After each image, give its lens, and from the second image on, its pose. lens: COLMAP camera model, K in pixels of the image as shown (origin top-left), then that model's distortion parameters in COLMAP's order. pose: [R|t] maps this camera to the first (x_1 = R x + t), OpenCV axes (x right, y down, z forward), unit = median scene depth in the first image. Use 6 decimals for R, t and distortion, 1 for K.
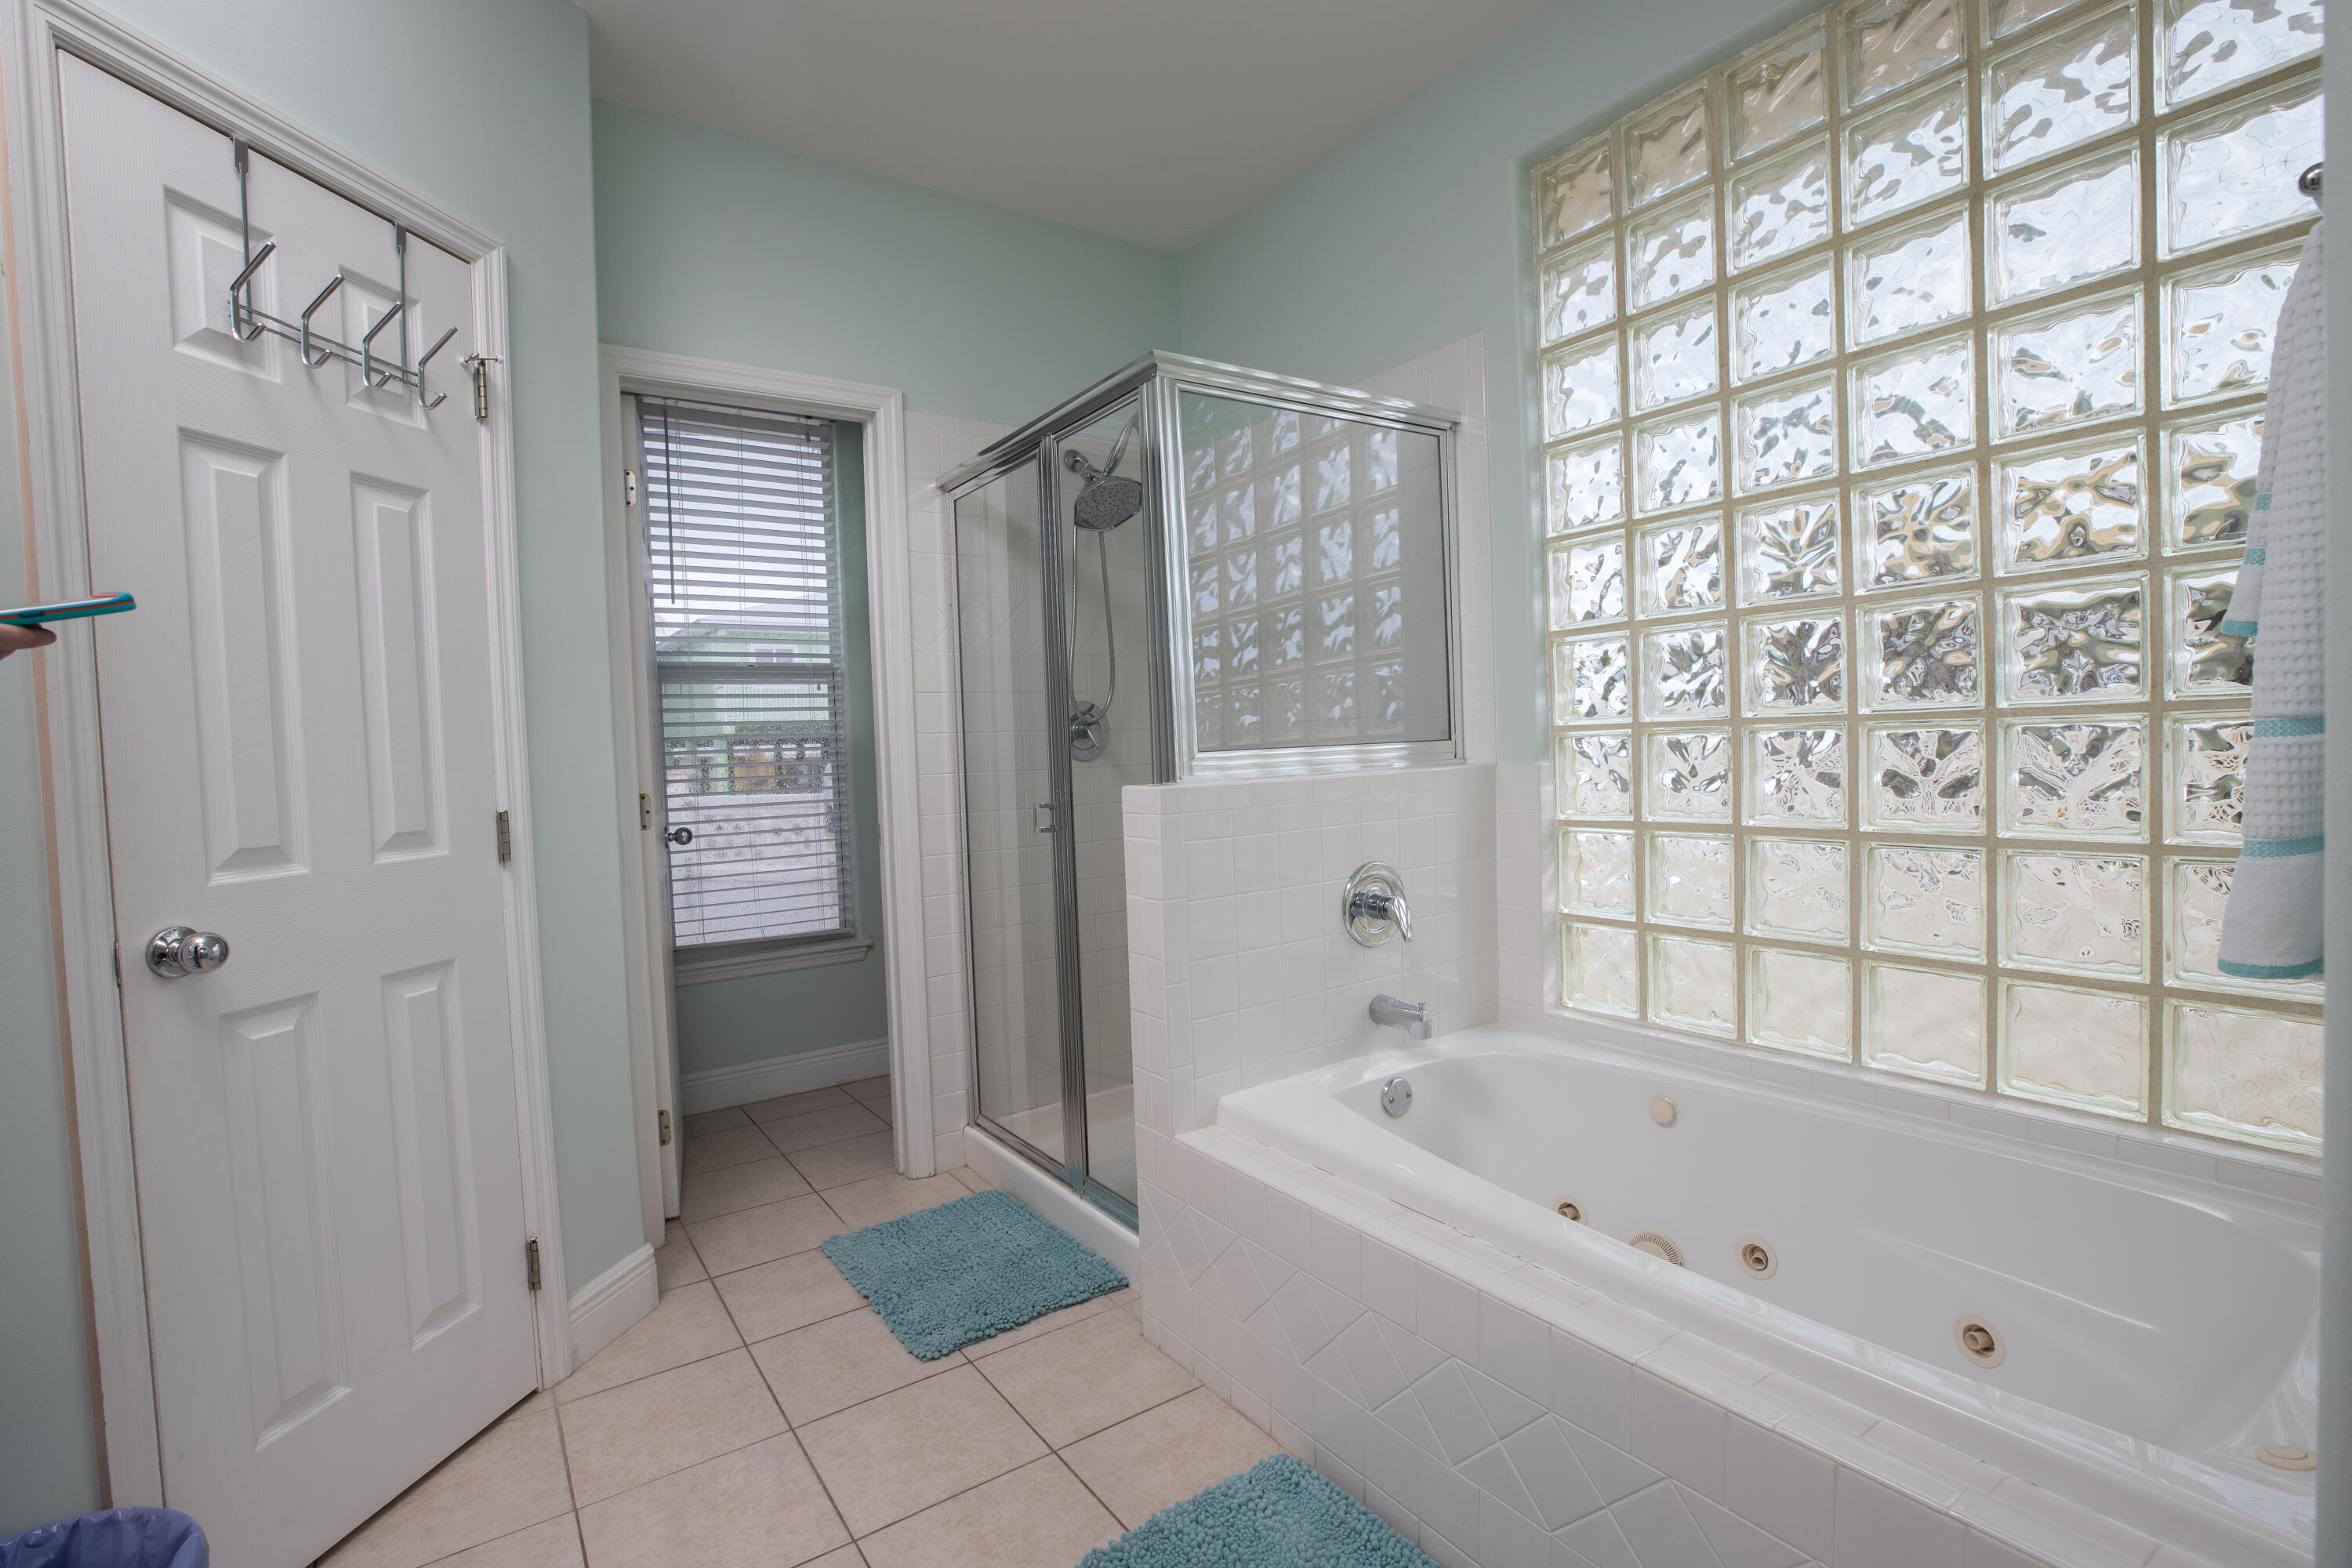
lens RADIAL K [[1100.9, 0, 1176.0], [0, 1100.9, 784.0], [0, 0, 1]] dist [-0.000997, 0.000270]
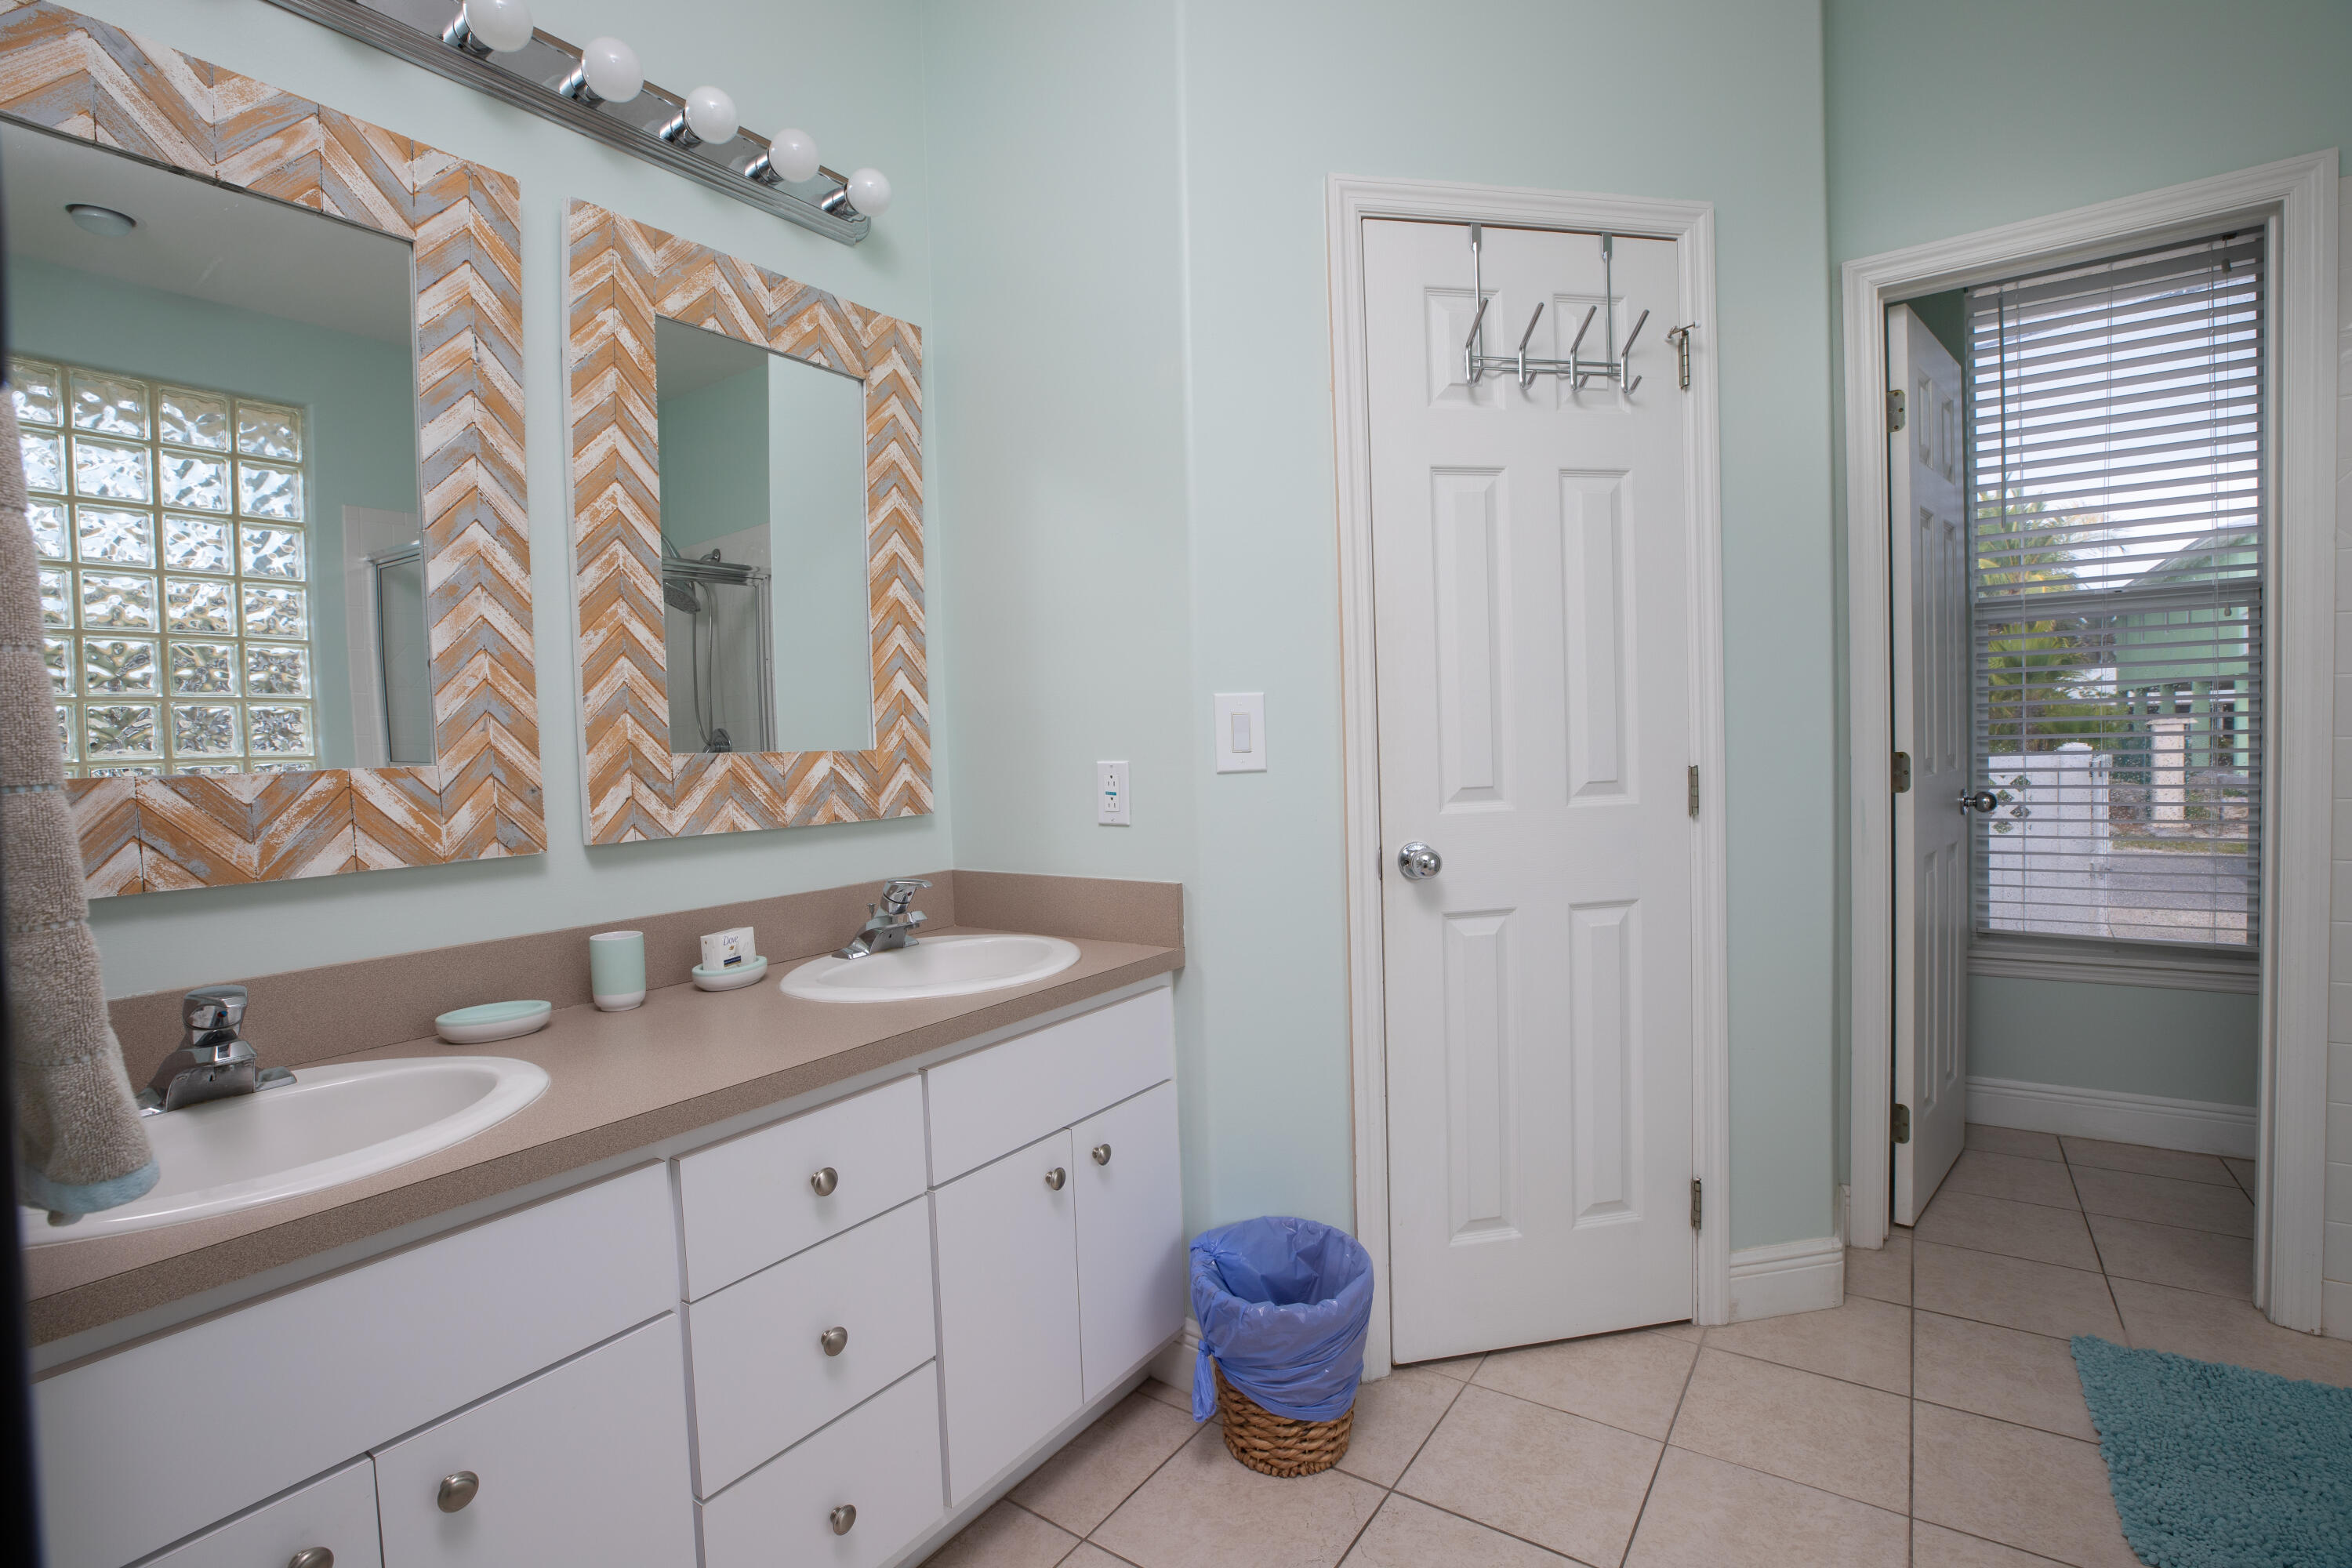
lens RADIAL K [[1100.9, 0, 1176.0], [0, 1100.9, 784.0], [0, 0, 1]] dist [-0.000997, 0.000270]
pose [[0.387814, 0.063921, -0.919518, 0.161383], [-0.018095, 0.997928, 0.061740, -0.013600], [0.921560, -0.007305, 0.388167, 0.151646]]
